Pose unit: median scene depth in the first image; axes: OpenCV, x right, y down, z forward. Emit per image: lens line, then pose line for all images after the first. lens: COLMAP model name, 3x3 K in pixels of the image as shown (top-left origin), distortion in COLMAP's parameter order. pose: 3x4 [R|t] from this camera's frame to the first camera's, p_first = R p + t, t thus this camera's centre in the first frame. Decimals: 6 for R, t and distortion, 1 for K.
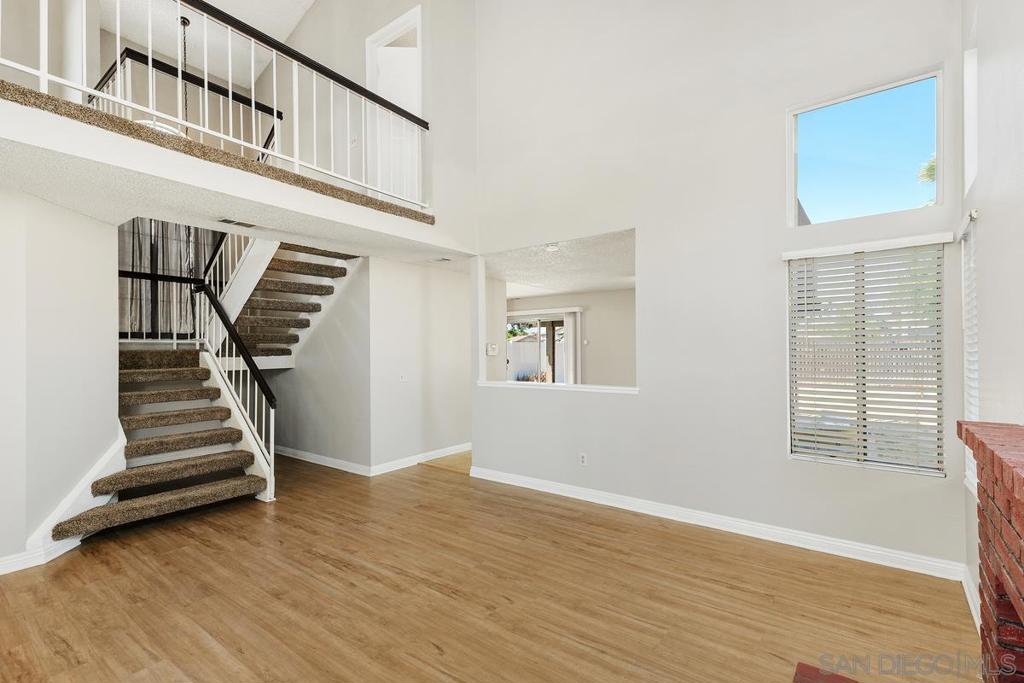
lens RADIAL K [[466.7, 0, 514.1], [0, 466.7, 344.8], [0, 0, 1]] dist [0.037578, -0.001117]
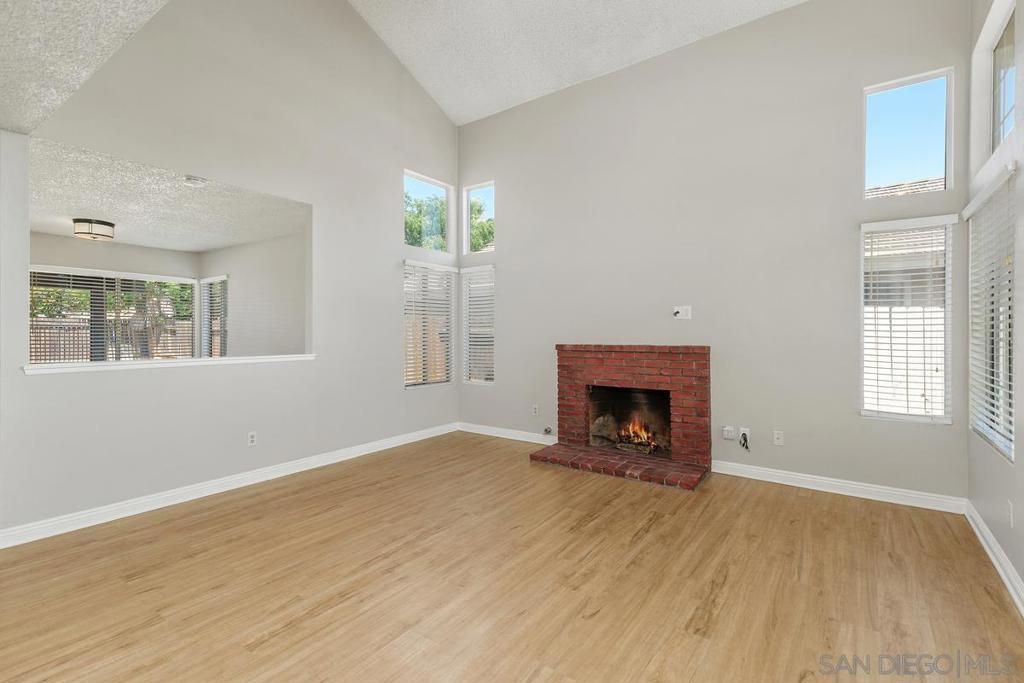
lens RADIAL K [[466.7, 0, 511.1], [0, 466.7, 335.3], [0, 0, 1]] dist [0.037578, -0.001117]
pose [[-0.020710, 0.000492, 0.999785, -1.071159], [-0.011284, 0.999936, -0.000726, 0.058140], [-0.999722, -0.011297, -0.020703, 0.736714]]
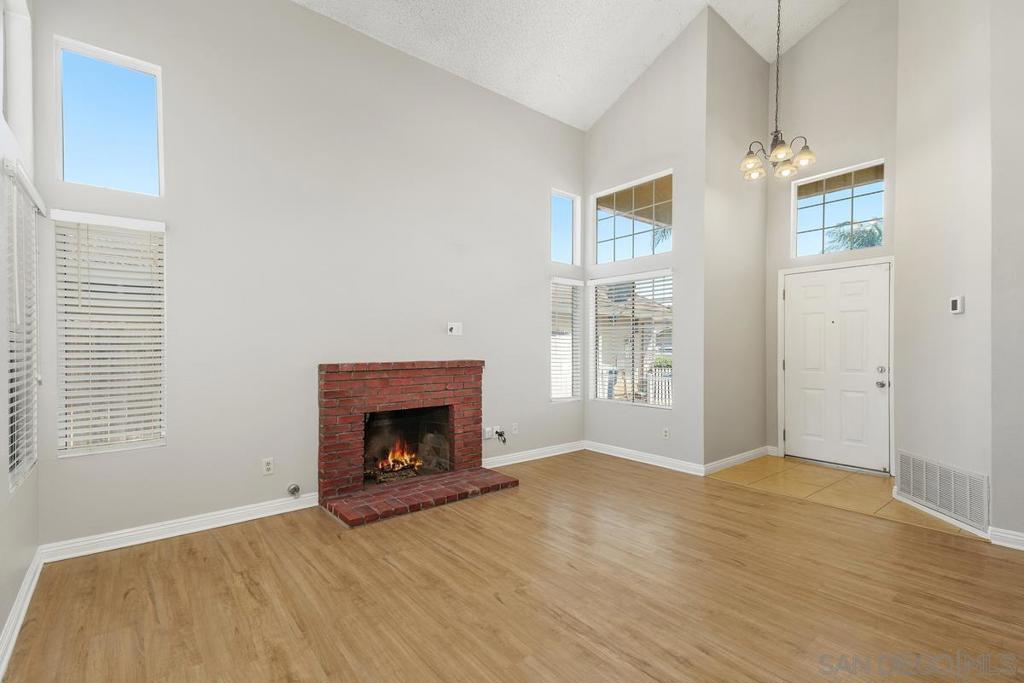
lens RADIAL K [[466.7, 0, 506.9], [0, 466.7, 347.7], [0, 0, 1]] dist [0.037578, -0.001117]
pose [[-0.968398, 0.009347, 0.249236, -0.214254], [0.006138, 0.999888, -0.013651, 0.063502], [-0.249335, -0.011690, -0.968347, 1.564969]]
